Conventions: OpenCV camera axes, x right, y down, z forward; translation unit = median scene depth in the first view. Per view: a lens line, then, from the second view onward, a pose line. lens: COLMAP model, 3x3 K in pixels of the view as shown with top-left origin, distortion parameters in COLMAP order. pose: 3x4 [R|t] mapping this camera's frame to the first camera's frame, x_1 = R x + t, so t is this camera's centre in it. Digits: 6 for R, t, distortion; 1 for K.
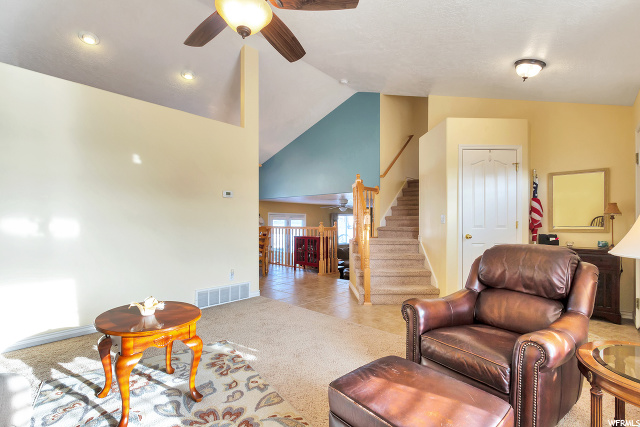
lens RADIAL K [[303.5, 0, 328.0], [0, 303.5, 221.8], [0, 0, 1]] dist [0.001612, -0.000139]
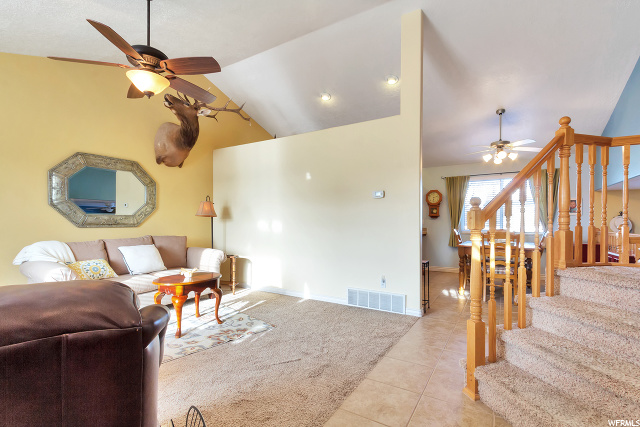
lens RADIAL K [[303.5, 0, 328.0], [0, 303.5, 221.8], [0, 0, 1]] dist [0.001612, -0.000139]
pose [[0.168803, -0.000906, -0.985649, 0.778289], [-0.002174, 0.999997, -0.001292, -0.003462], [0.985647, 0.002361, 0.168801, 0.940719]]
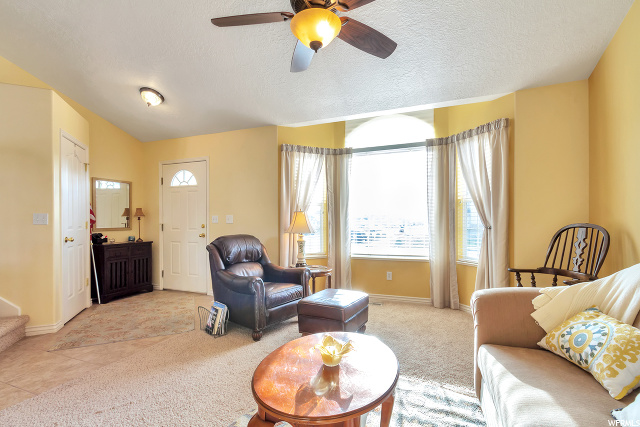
lens RADIAL K [[303.5, 0, 328.0], [0, 303.5, 221.8], [0, 0, 1]] dist [0.001612, -0.000139]
pose [[-0.331769, -0.000205, 0.943361, -0.785309], [0.004146, 0.999990, 0.001676, 0.002272], [-0.943352, 0.004467, -0.331765, 0.773589]]
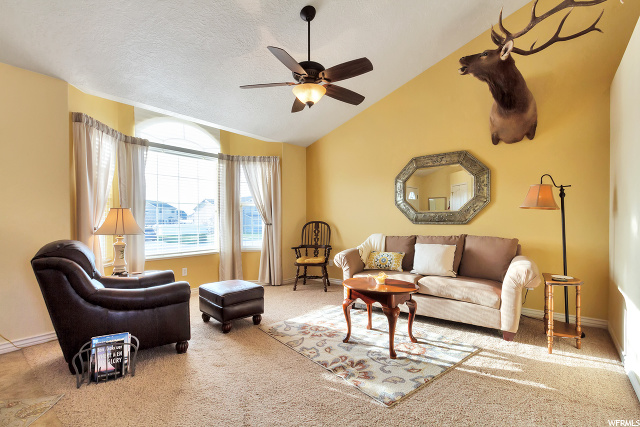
lens RADIAL K [[290.2, 0, 317.2], [0, 290.2, 221.8], [0, 0, 1]] dist [0.000888, -0.000064]
pose [[-0.999618, -0.000320, -0.027618, -0.160815], [-0.000567, 0.999960, 0.008936, 0.000615], [0.027615, 0.008949, -0.999579, 1.500181]]
